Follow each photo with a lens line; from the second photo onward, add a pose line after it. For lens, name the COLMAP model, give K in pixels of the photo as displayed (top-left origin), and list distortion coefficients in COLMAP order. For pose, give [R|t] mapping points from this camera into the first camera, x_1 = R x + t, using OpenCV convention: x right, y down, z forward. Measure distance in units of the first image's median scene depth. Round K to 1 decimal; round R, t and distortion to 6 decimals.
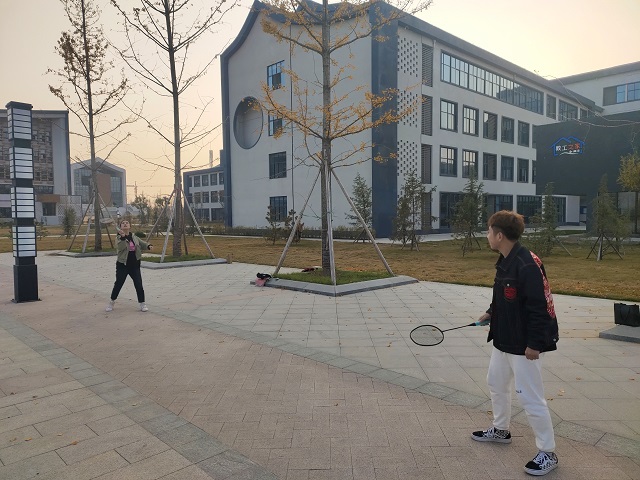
lens RADIAL K [[477.1, 0, 320.0], [0, 477.1, 240.0], [0, 0, 1]] dist [0.032946, 0.000779]
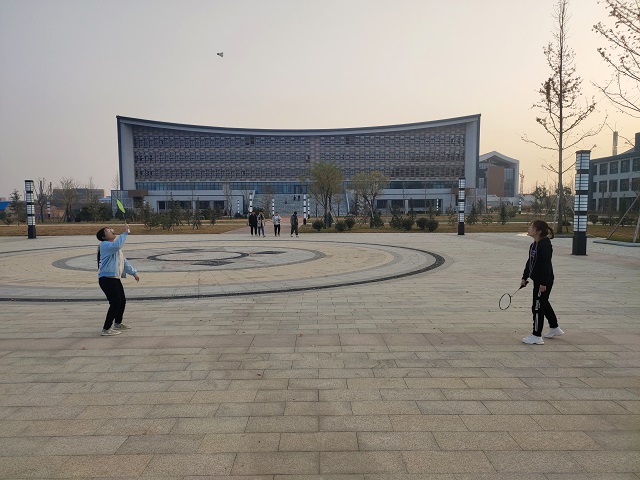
lens RADIAL K [[477.1, 0, 320.0], [0, 477.1, 240.0], [0, 0, 1]] dist [0.032946, 0.000779]
pose [[0.728723, 0.049231, -0.683037, -0.006343], [-0.034009, 0.998784, 0.035705, 0.003375], [0.683963, -0.002790, 0.729511, -0.100375]]
